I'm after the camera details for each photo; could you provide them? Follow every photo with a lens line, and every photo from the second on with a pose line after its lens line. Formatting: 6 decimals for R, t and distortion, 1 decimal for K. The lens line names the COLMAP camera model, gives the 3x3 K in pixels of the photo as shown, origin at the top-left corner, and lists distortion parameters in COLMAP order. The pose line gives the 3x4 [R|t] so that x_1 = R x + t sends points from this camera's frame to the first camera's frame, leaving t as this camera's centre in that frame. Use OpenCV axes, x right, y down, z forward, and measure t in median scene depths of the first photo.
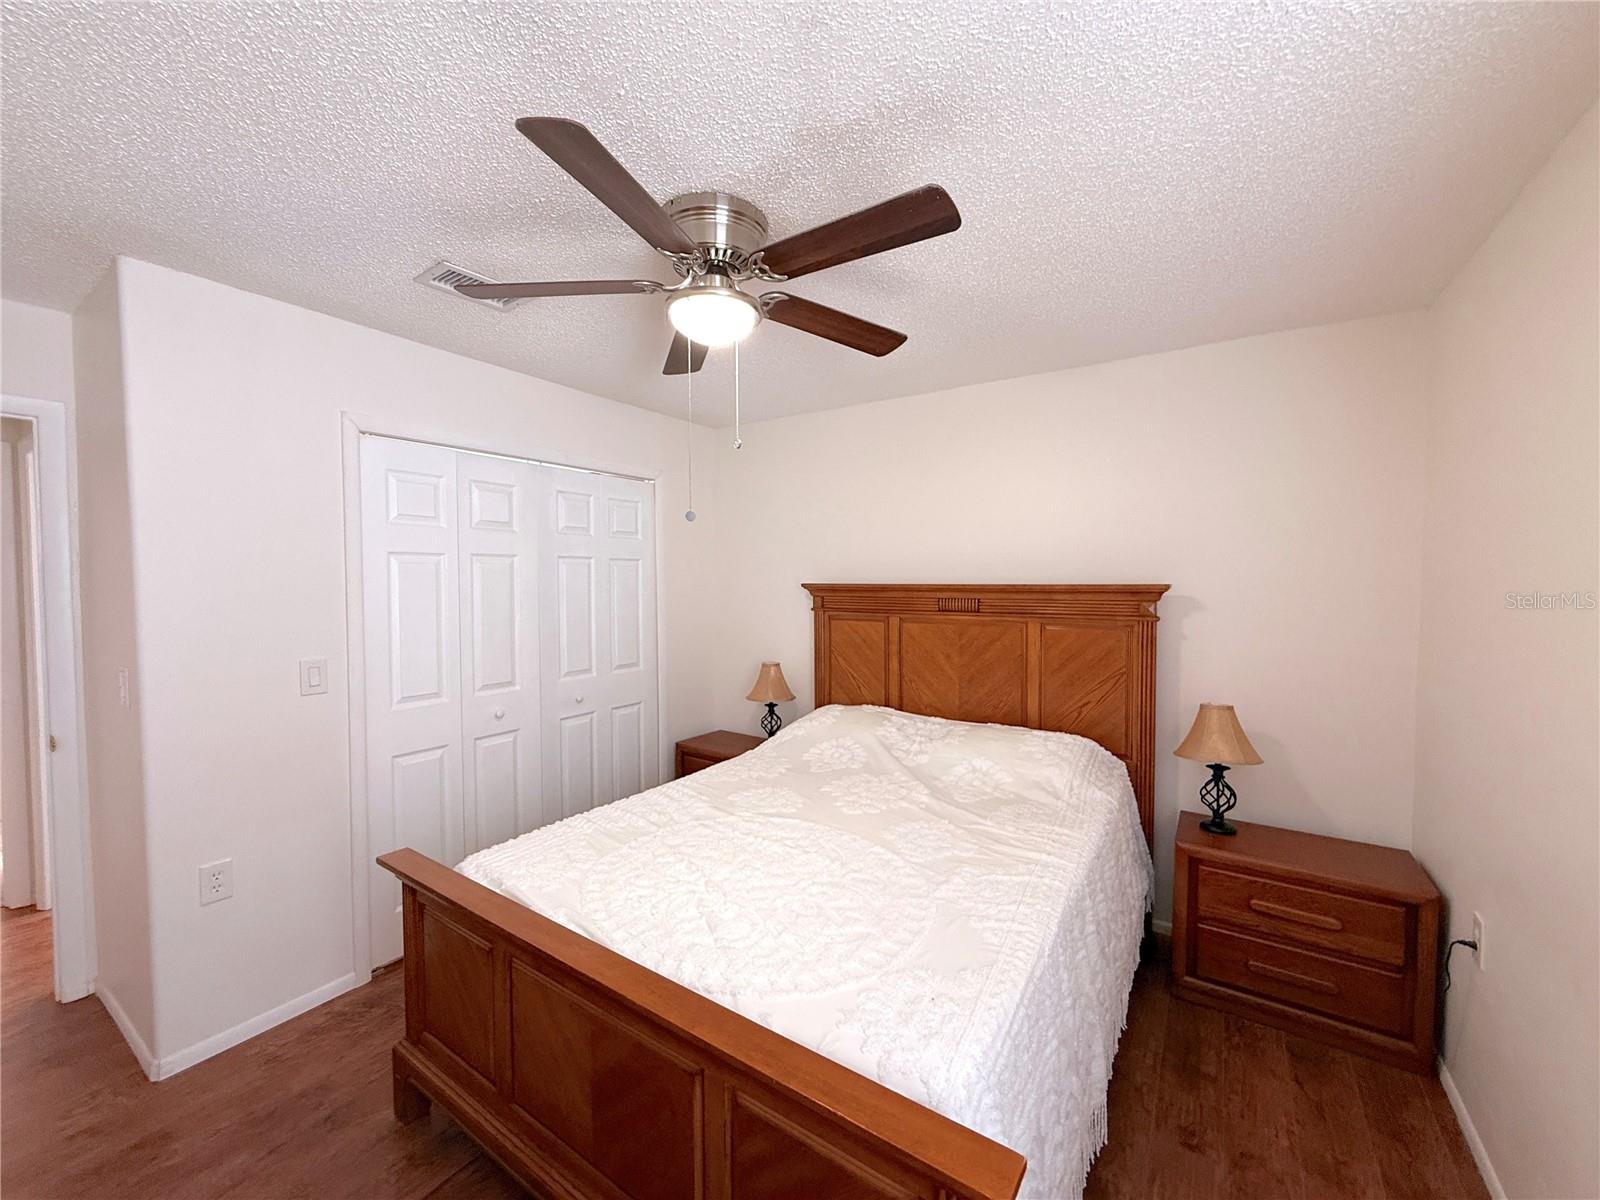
lens RADIAL K [[639.7, 0, 797.9], [0, 639.7, 599.0], [0, 0, 1]] dist [-0.001188, 0.000336]
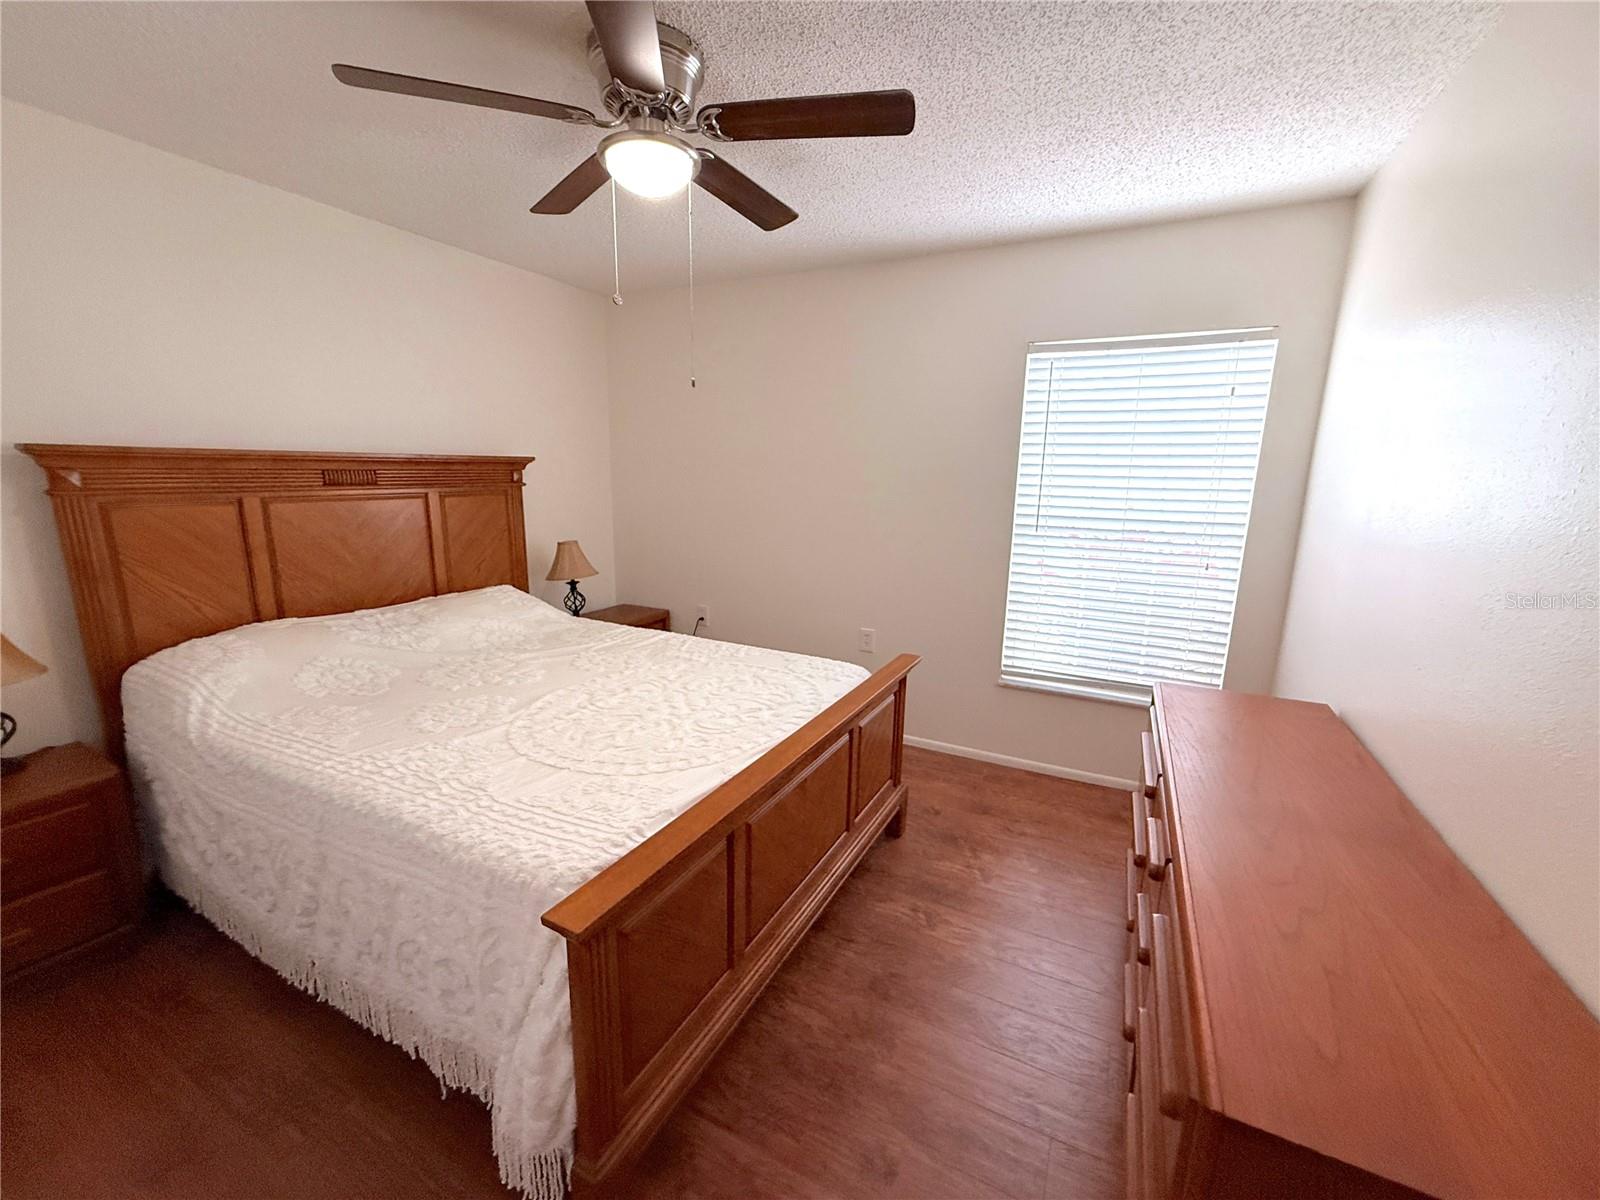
lens RADIAL K [[639.7, 0, 794.7], [0, 639.7, 603.3], [0, 0, 1]] dist [-0.001188, 0.000336]
pose [[-0.113562, -0.205560, 0.972033, -0.905846], [0.016629, 0.977832, 0.208729, 0.006773], [-0.993392, 0.039867, -0.107626, 0.671746]]
